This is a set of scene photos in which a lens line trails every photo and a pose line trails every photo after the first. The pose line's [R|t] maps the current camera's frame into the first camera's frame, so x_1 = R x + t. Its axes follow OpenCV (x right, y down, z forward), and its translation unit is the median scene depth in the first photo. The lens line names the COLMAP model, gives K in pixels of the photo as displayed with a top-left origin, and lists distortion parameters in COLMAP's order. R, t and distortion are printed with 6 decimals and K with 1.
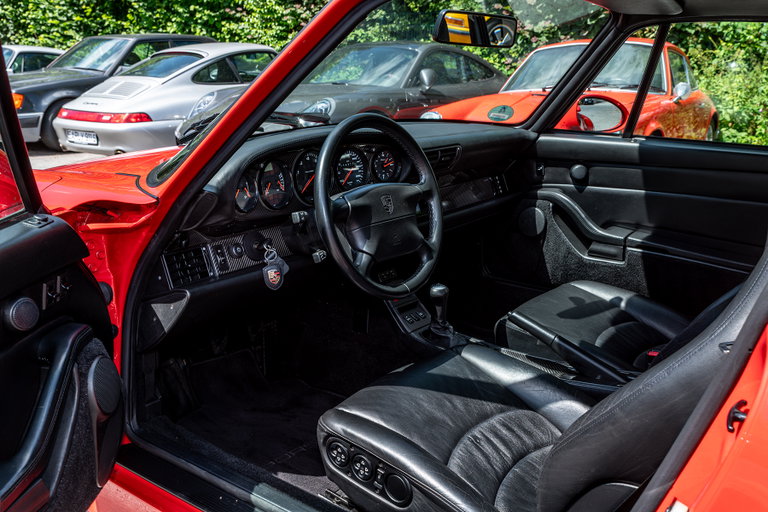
lens RADIAL K [[828.1, 0, 384.0], [0, 828.1, 256.0], [0, 0, 1]] dist [-0.008375, -0.002542]
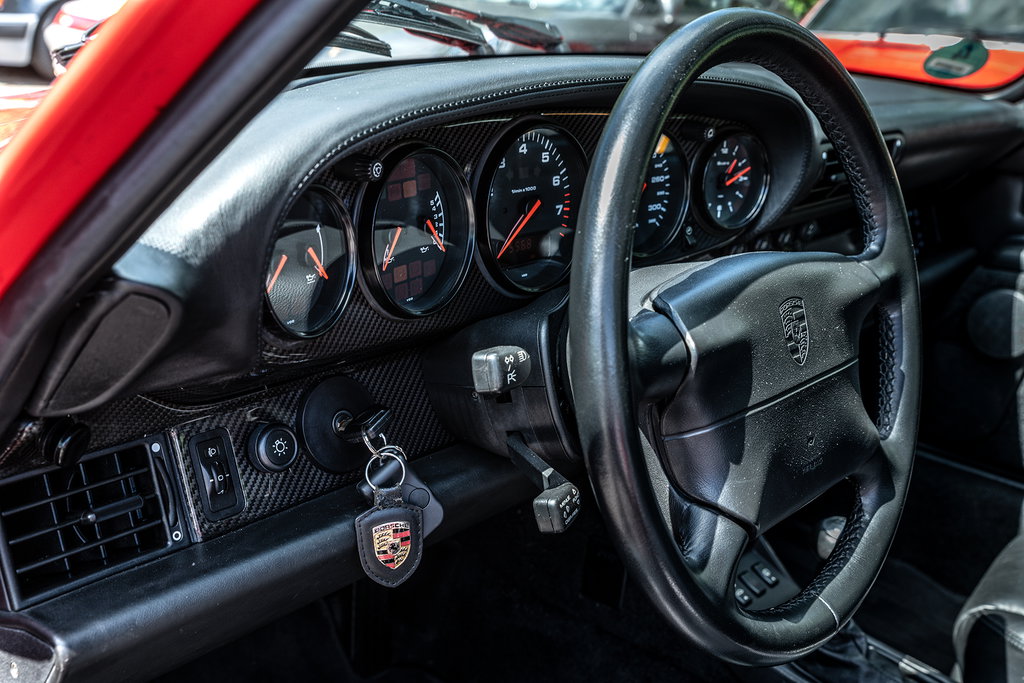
lens RADIAL K [[1095.1, 0, 512.0], [0, 1095.1, 341.5], [0, 0, 1]] dist [0.006753, 0.011593]
pose [[0.996783, 0.079029, -0.013311, -0.091006], [-0.077715, 0.993736, 0.080309, -0.083569], [0.019575, -0.079016, 0.996681, 0.618575]]
